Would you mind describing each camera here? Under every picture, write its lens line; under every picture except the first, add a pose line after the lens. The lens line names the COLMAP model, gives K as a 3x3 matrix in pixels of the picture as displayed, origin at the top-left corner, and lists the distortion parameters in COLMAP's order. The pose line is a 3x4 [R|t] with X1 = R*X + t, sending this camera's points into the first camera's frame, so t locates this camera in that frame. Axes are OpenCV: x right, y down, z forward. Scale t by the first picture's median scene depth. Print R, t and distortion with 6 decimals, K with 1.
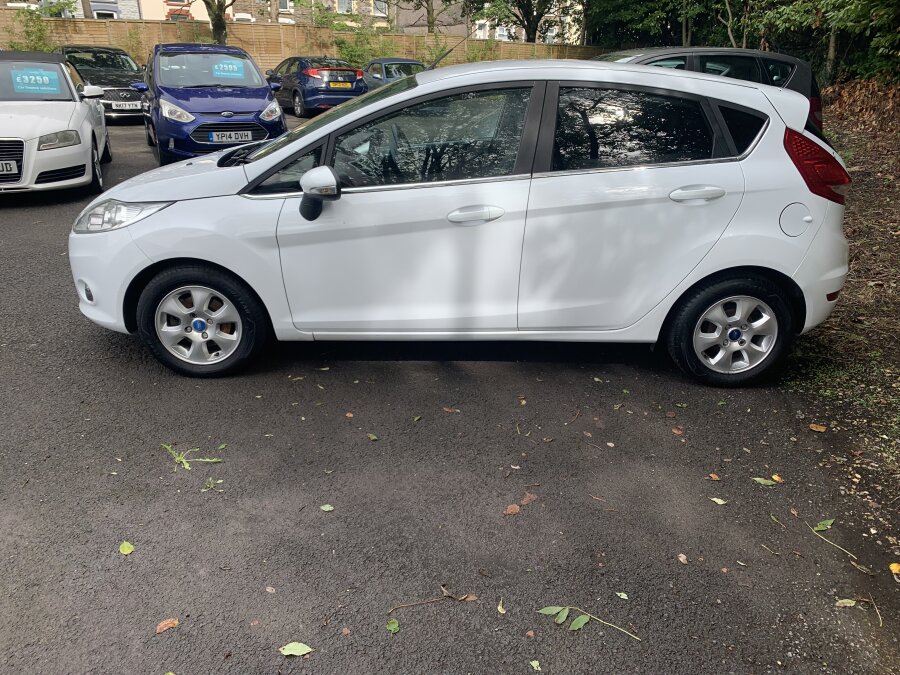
lens RADIAL K [[686.4, 0, 450.0], [0, 686.4, 337.5], [0, 0, 1]] dist [0.004122, 0.003955]
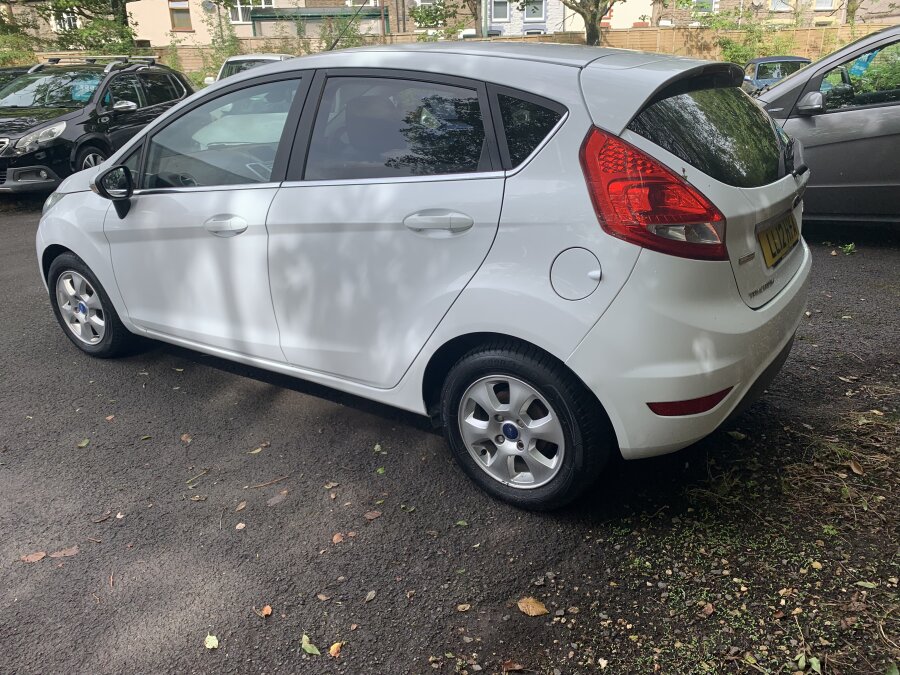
lens RADIAL K [[686.4, 0, 450.0], [0, 686.4, 337.5], [0, 0, 1]] dist [0.004122, 0.003955]
pose [[0.817155, 0.165662, -0.552100, 0.761359], [-0.172339, 0.984215, 0.040245, -0.118911], [0.550052, 0.062262, 0.832806, 0.421601]]
